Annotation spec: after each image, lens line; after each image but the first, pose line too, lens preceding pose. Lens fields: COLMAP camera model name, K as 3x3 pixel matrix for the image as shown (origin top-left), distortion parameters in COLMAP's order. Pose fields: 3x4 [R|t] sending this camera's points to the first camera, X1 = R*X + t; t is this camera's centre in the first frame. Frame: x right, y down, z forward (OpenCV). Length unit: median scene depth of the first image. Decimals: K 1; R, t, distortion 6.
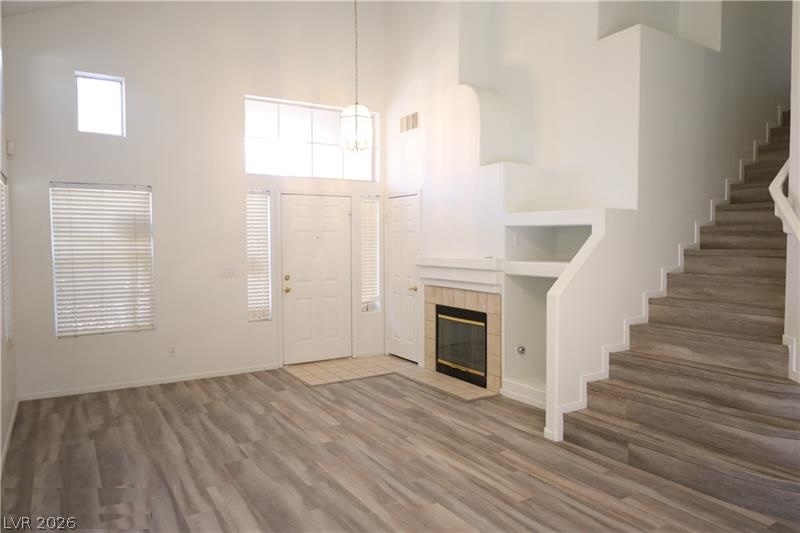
lens RADIAL K [[547.0, 0, 402.0], [0, 547.0, 264.1], [0, 0, 1]] dist [-0.012789, 0.006887]
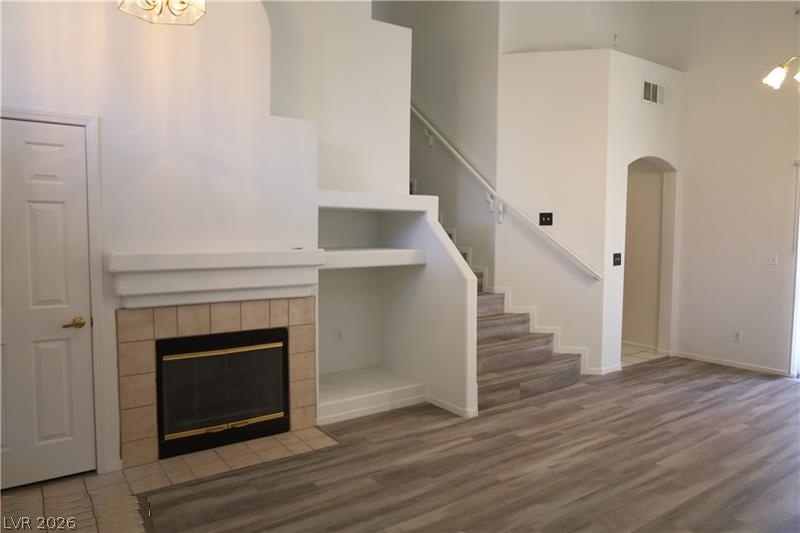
lens RADIAL K [[547.0, 0, 400.0], [0, 547.0, 268.5], [0, 0, 1]] dist [-0.012789, 0.006887]
pose [[-0.065881, -0.068977, 0.995441, -0.720054], [0.033715, 0.996884, 0.071309, -0.041260], [-0.997258, 0.038259, -0.063350, 1.155520]]
